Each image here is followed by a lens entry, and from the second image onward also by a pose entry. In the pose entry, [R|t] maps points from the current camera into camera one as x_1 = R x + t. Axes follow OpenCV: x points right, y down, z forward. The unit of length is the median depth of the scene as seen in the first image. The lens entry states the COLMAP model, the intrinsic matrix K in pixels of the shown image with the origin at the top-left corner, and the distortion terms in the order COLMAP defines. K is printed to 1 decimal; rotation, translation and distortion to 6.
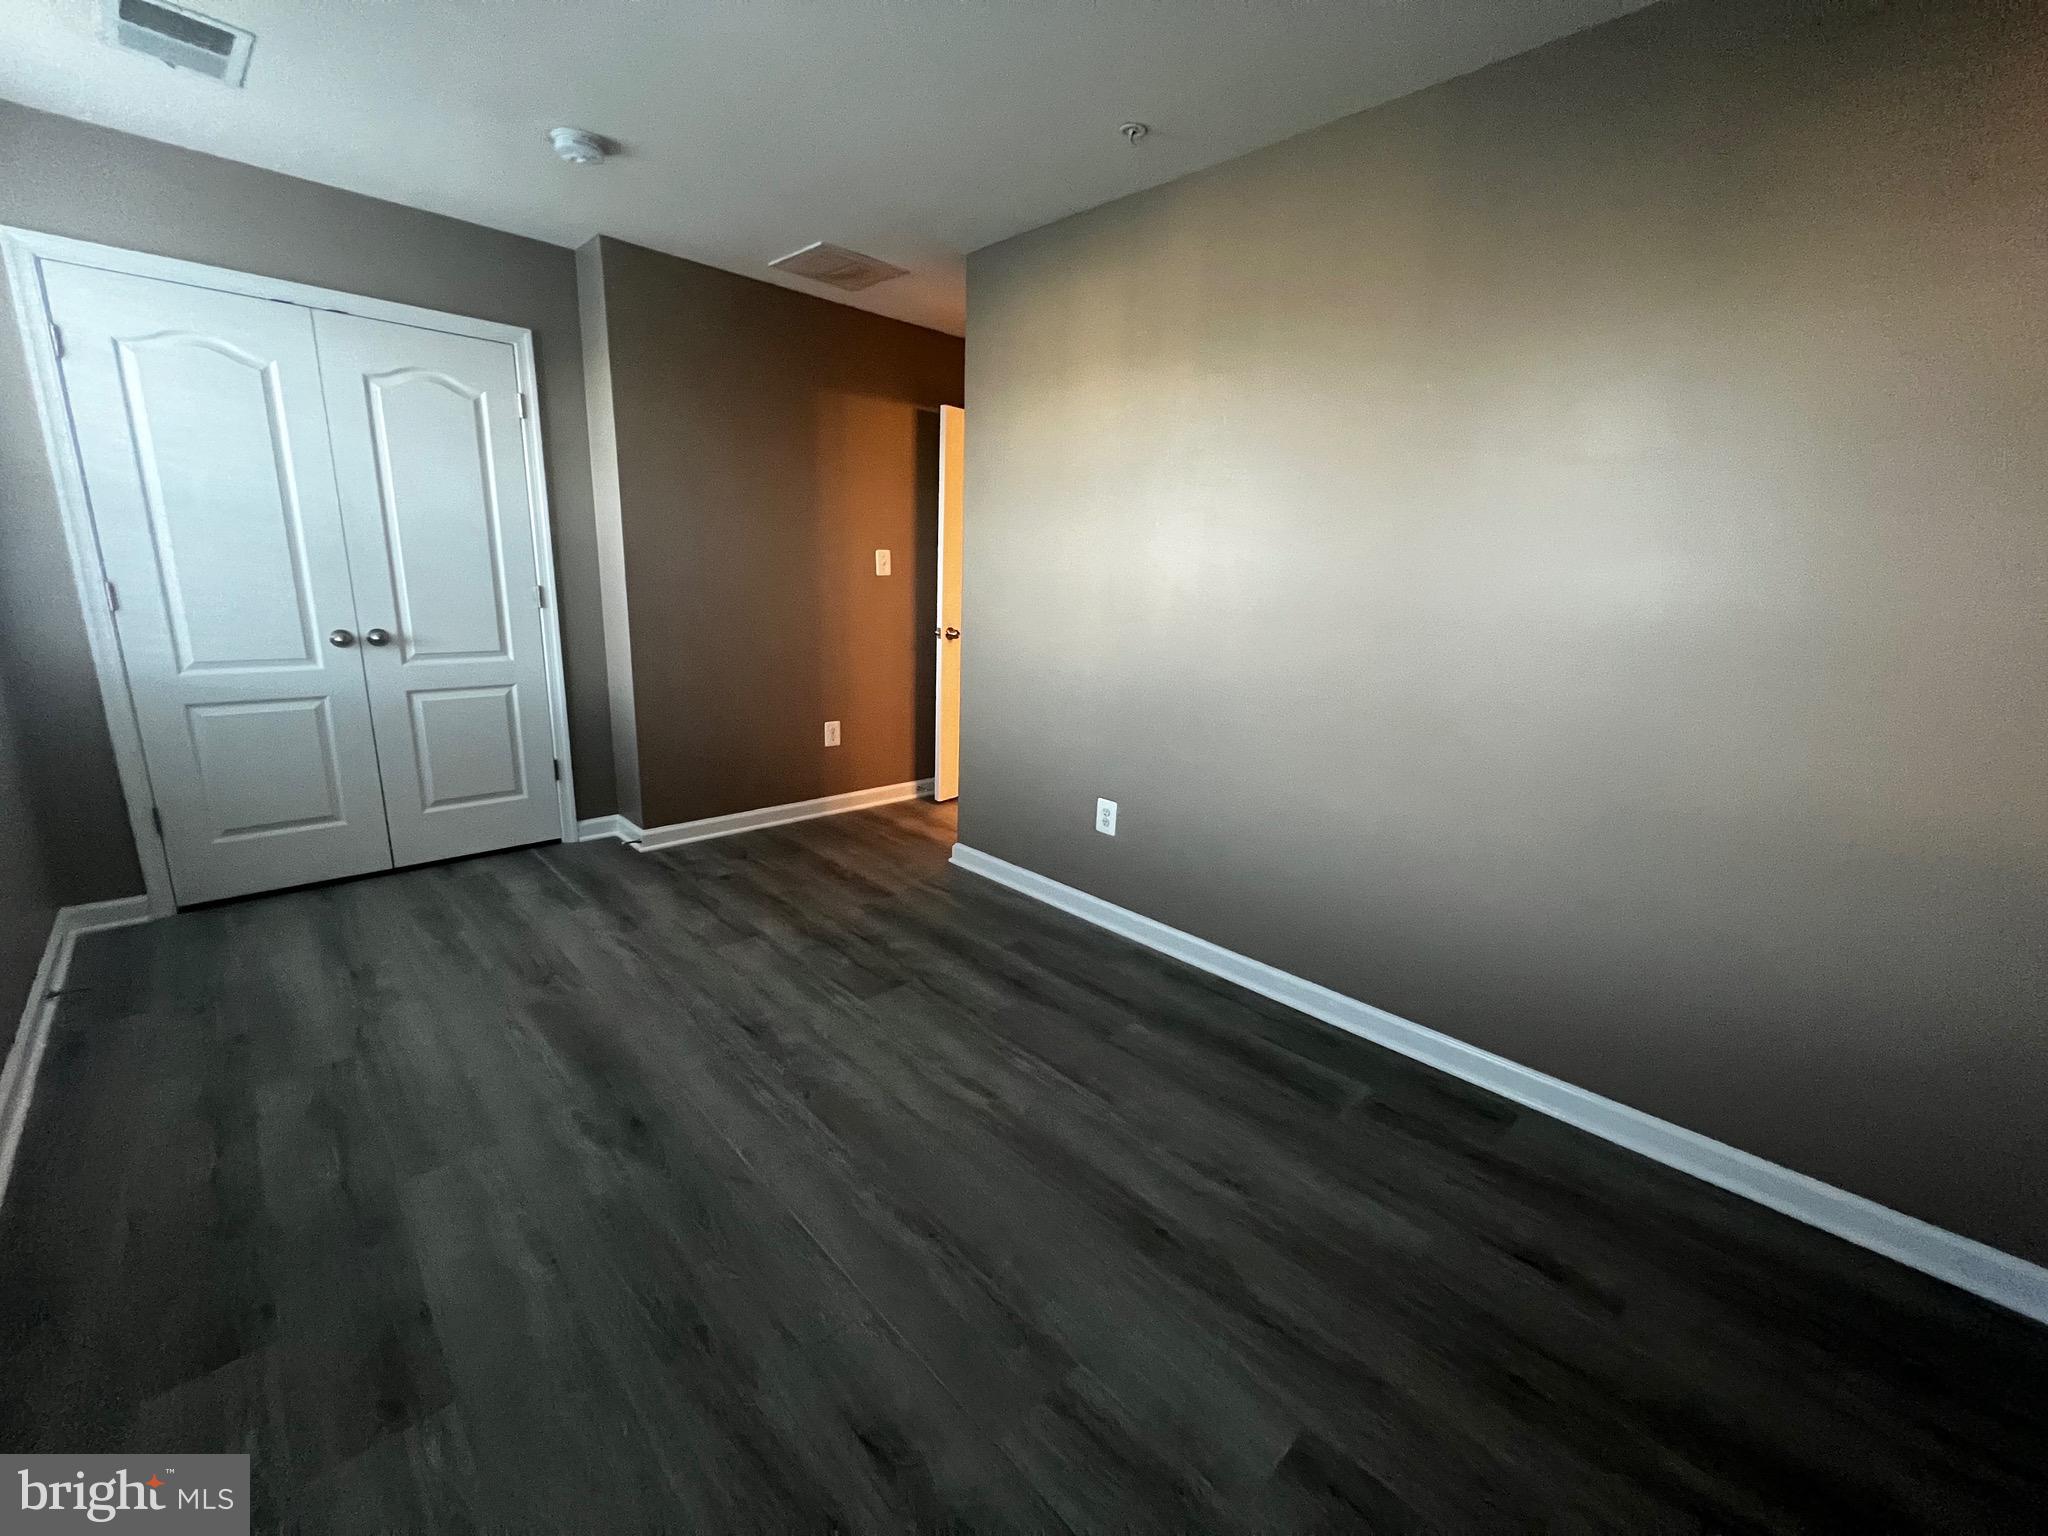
lens RADIAL K [[820.5, 0, 1027.7], [0, 820.5, 768.4], [0, 0, 1]] dist [-0.004003, 0.001112]
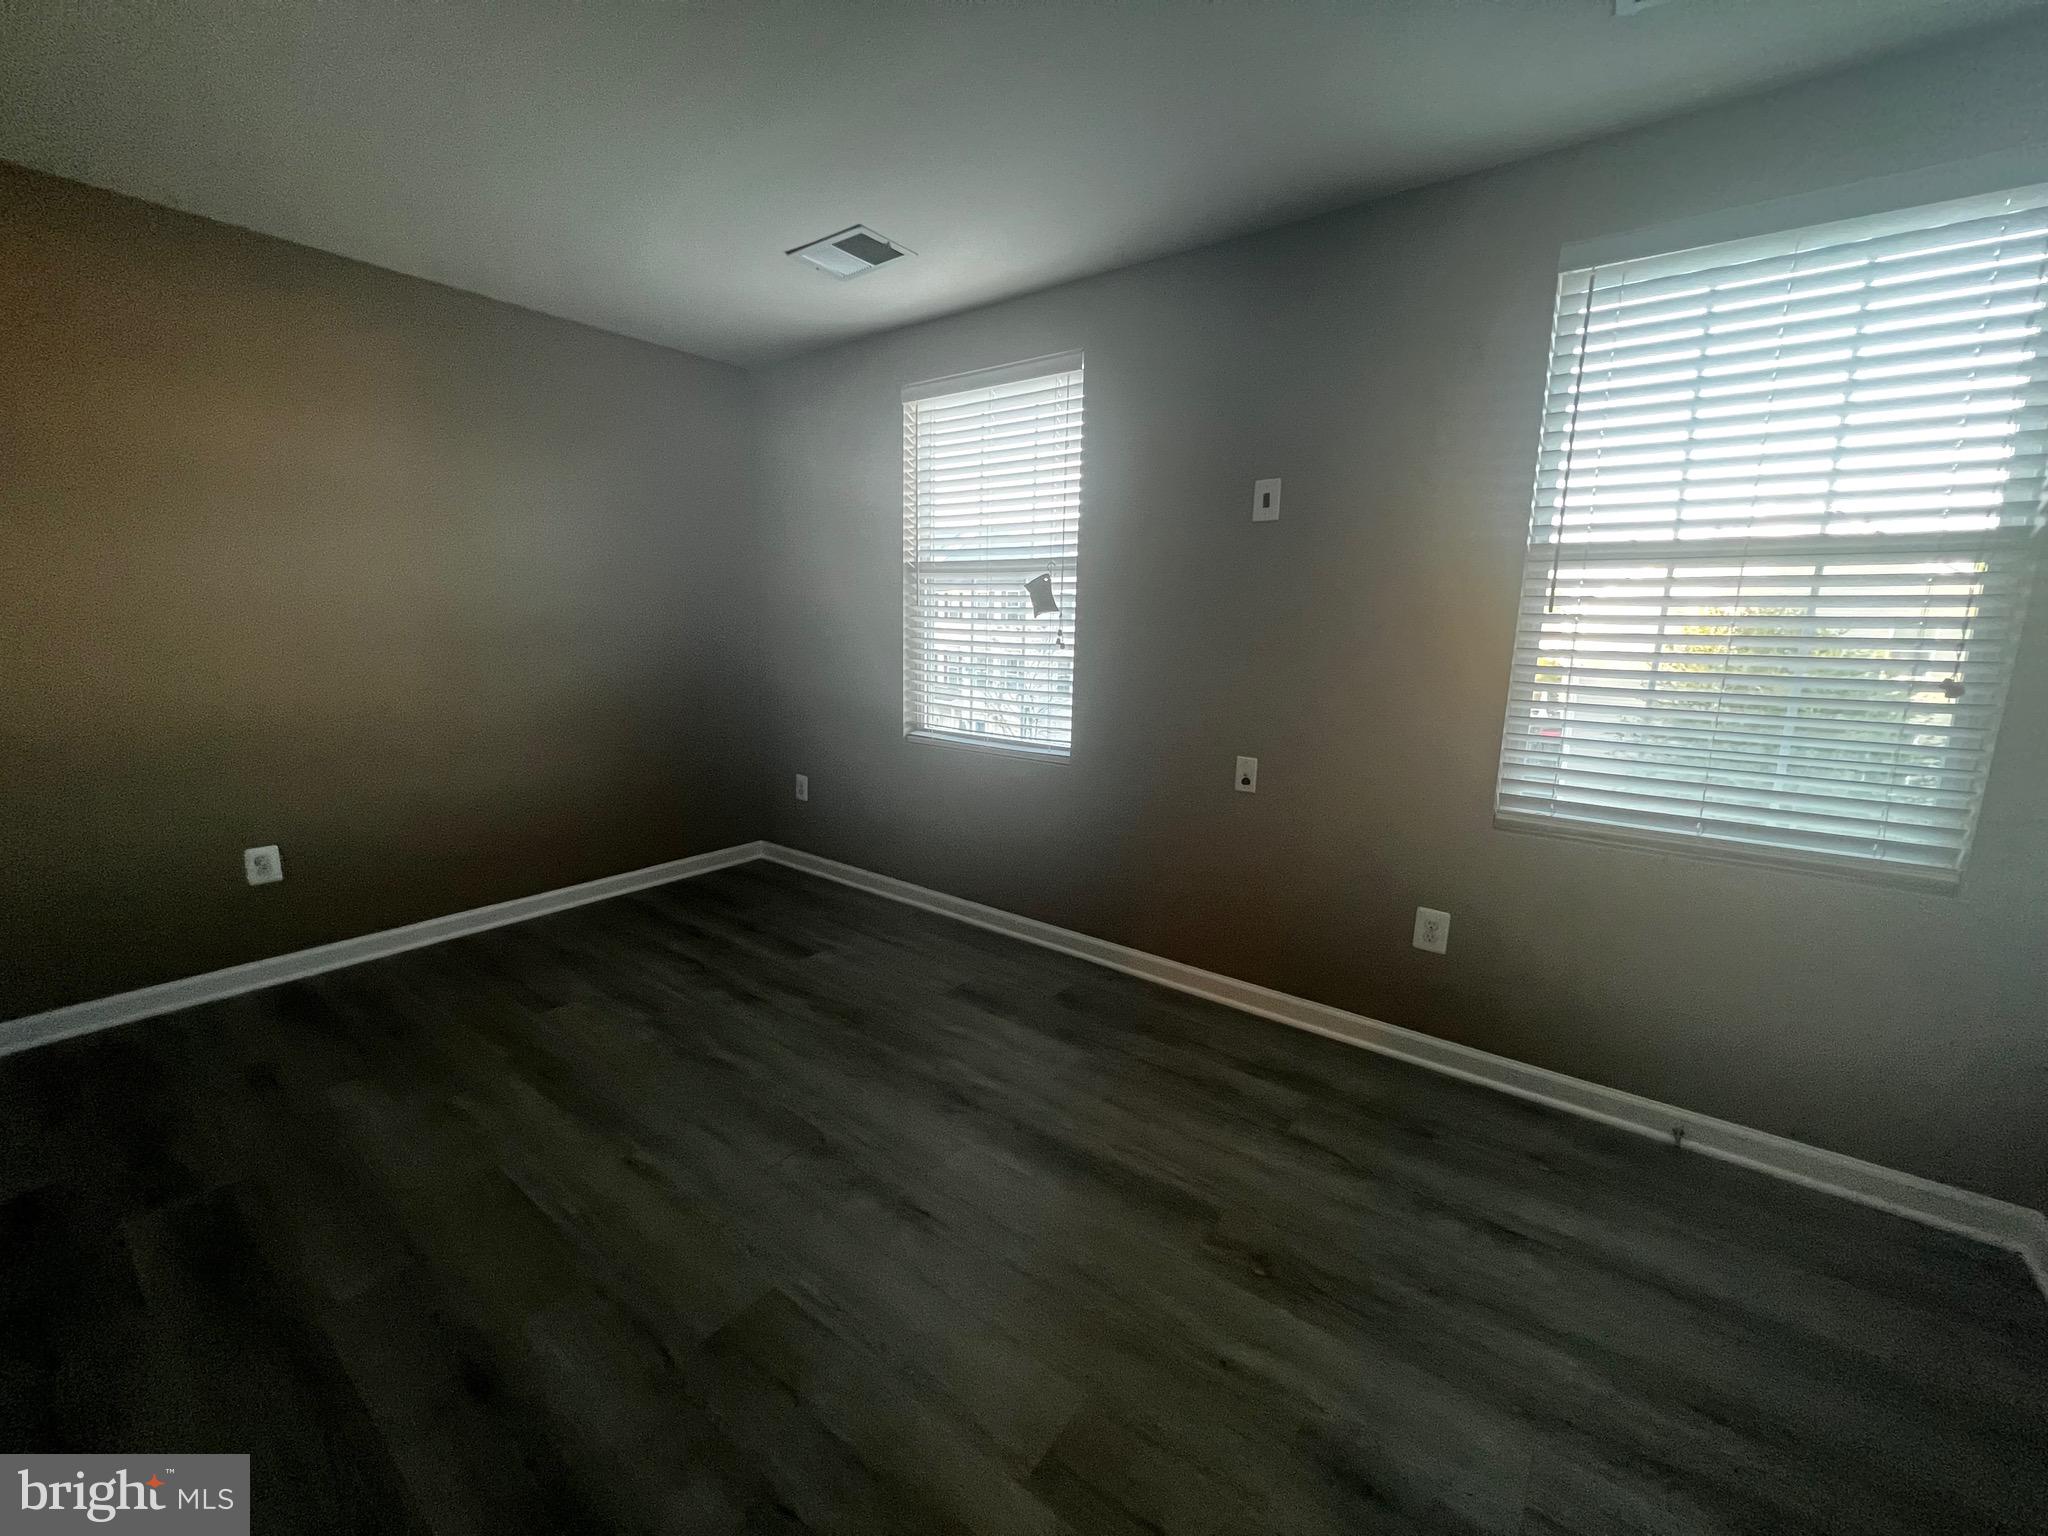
lens RADIAL K [[820.5, 0, 1027.3], [0, 820.5, 769.2], [0, 0, 1]] dist [-0.004003, 0.001112]
pose [[-0.987360, -0.028714, -0.155873, -0.334188], [-0.089433, 0.912867, 0.398340, -0.431810], [0.130853, 0.407245, -0.903896, 1.693618]]
